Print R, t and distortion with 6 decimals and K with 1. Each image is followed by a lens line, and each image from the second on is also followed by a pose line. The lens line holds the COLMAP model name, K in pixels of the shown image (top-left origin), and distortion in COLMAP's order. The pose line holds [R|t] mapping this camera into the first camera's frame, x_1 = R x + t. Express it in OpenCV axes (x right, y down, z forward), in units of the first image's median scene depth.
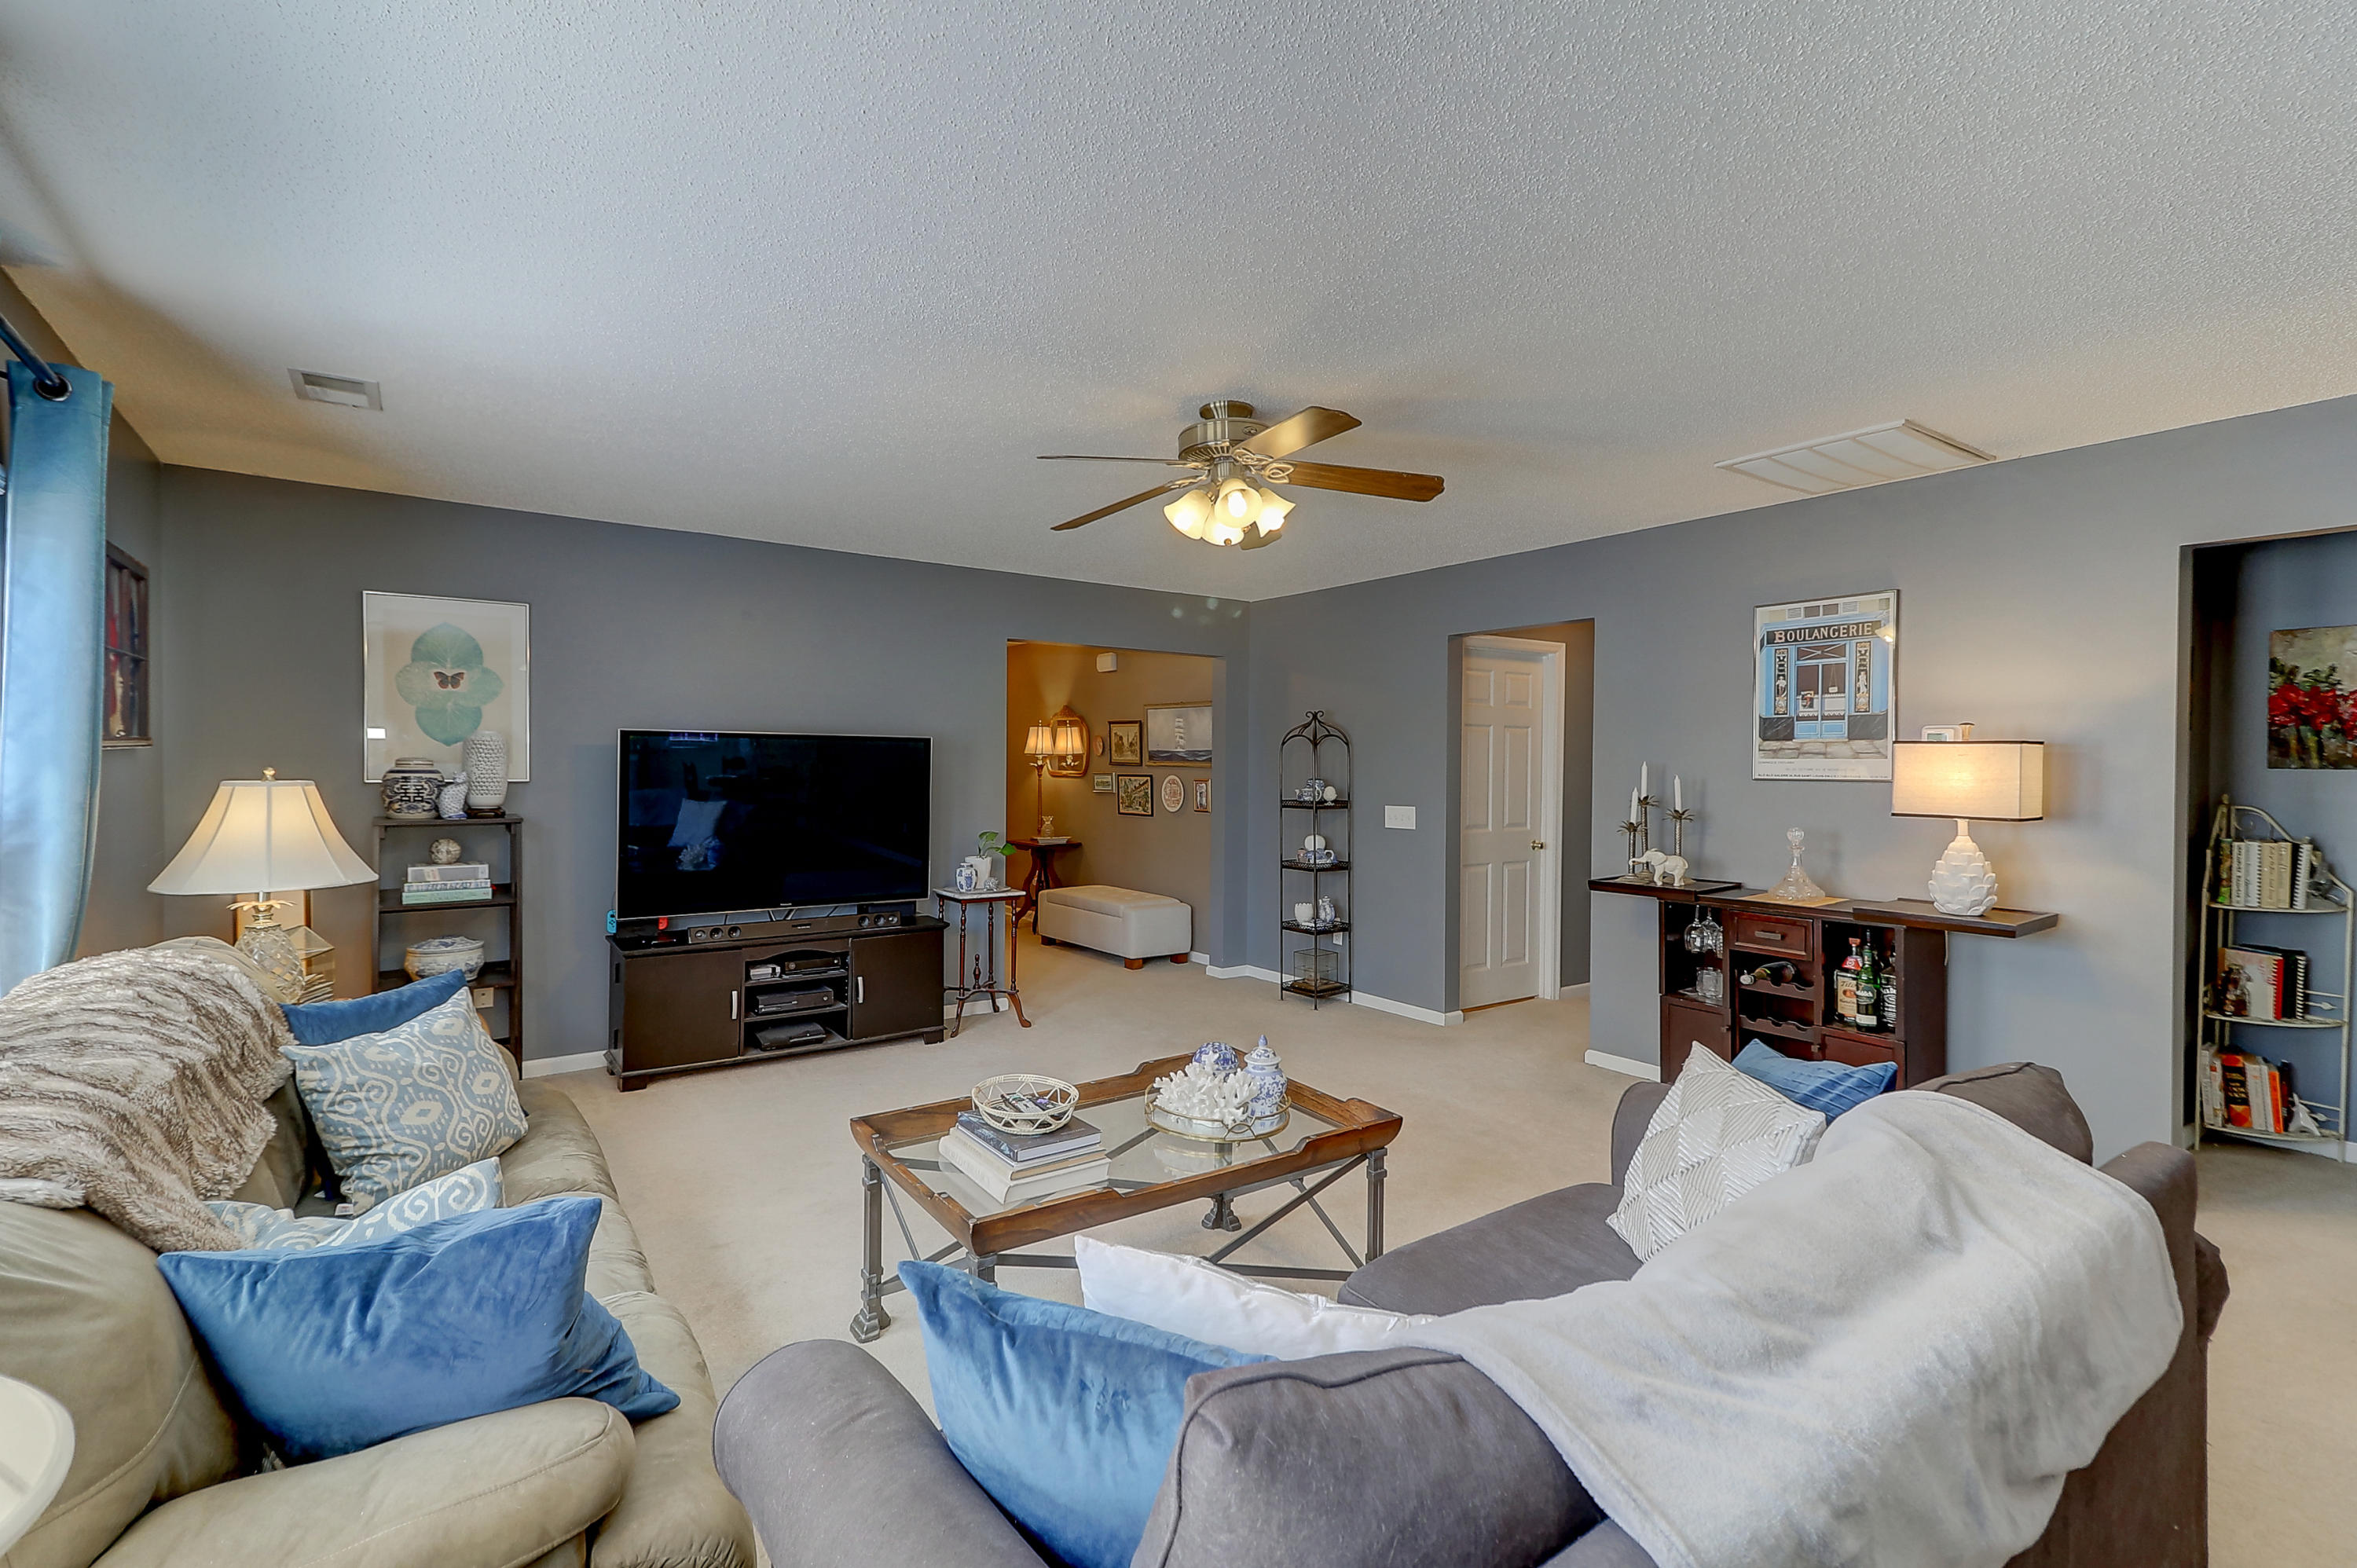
lens RADIAL K [[1048.4, 0, 1166.9], [0, 1048.4, 787.4], [0, 0, 1]] dist [0.000113, -0.000076]
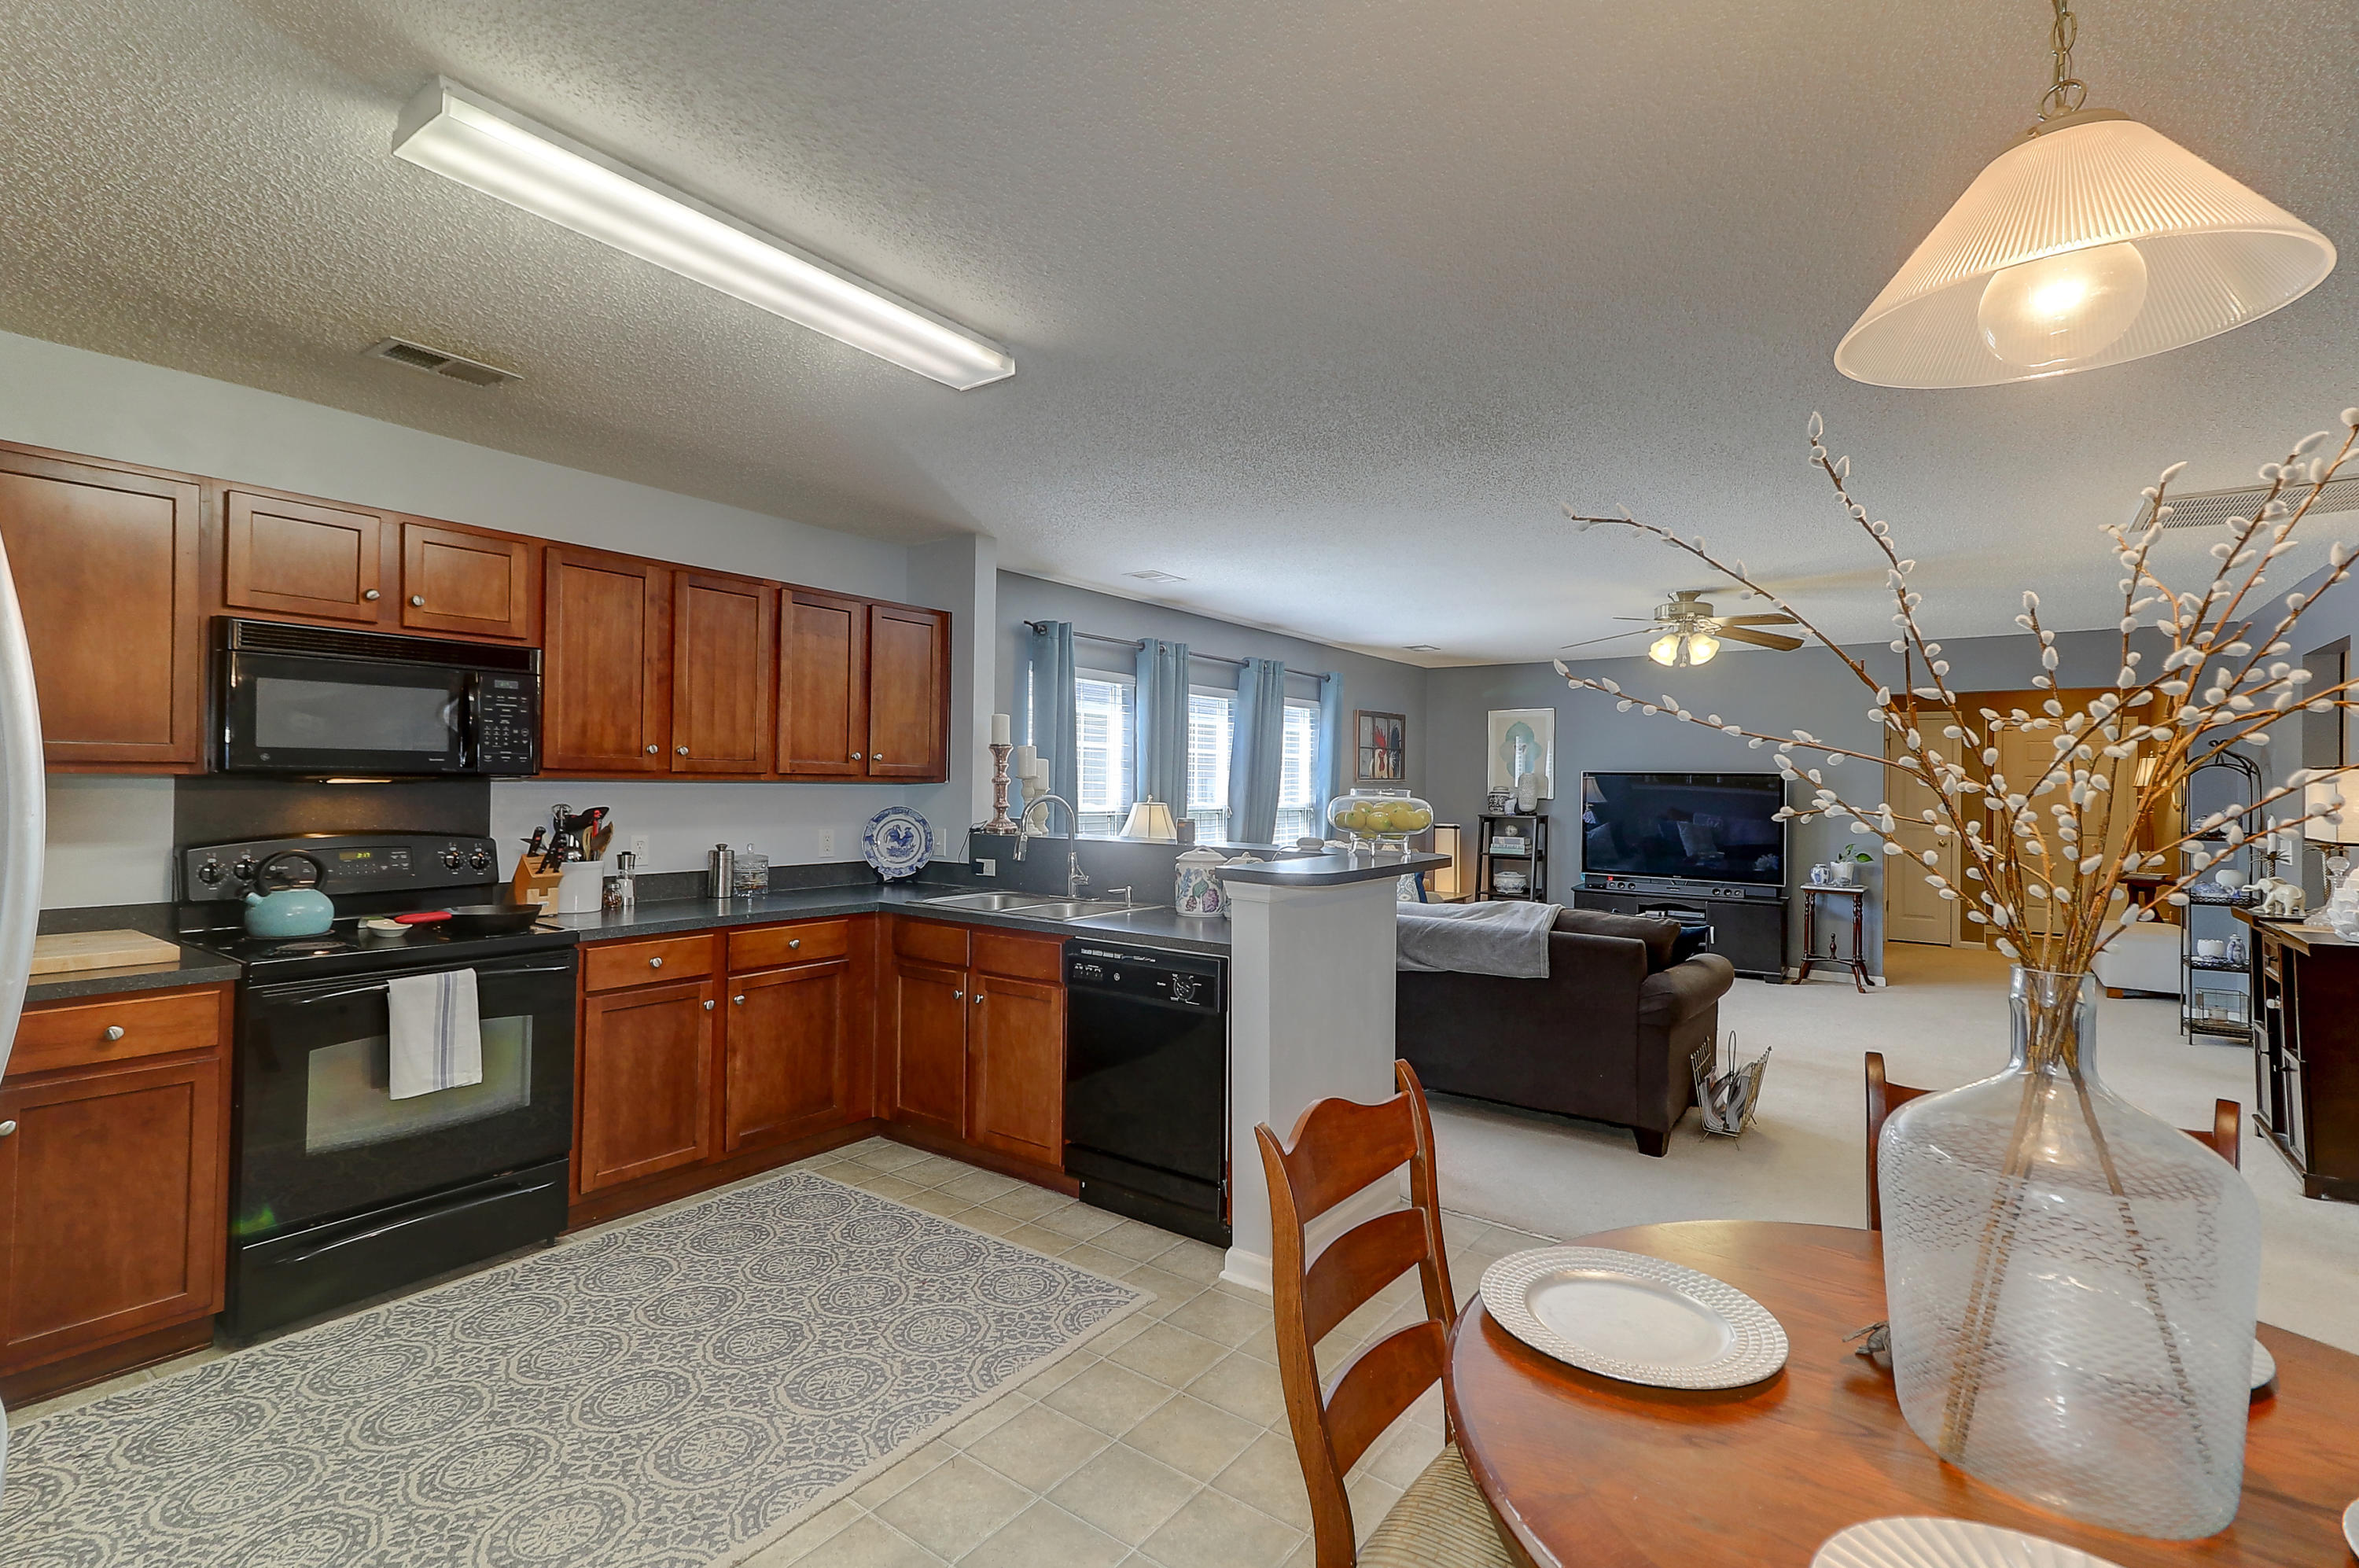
lens RADIAL K [[1065.1, 0, 1155.6], [0, 1065.1, 771.3], [0, 0, 1]] dist [0.010297, -0.000287]
pose [[0.301270, -0.014345, -0.953431, 1.143160], [-0.033131, 0.999126, -0.025501, 0.020145], [0.952963, 0.039271, 0.300531, -0.328441]]
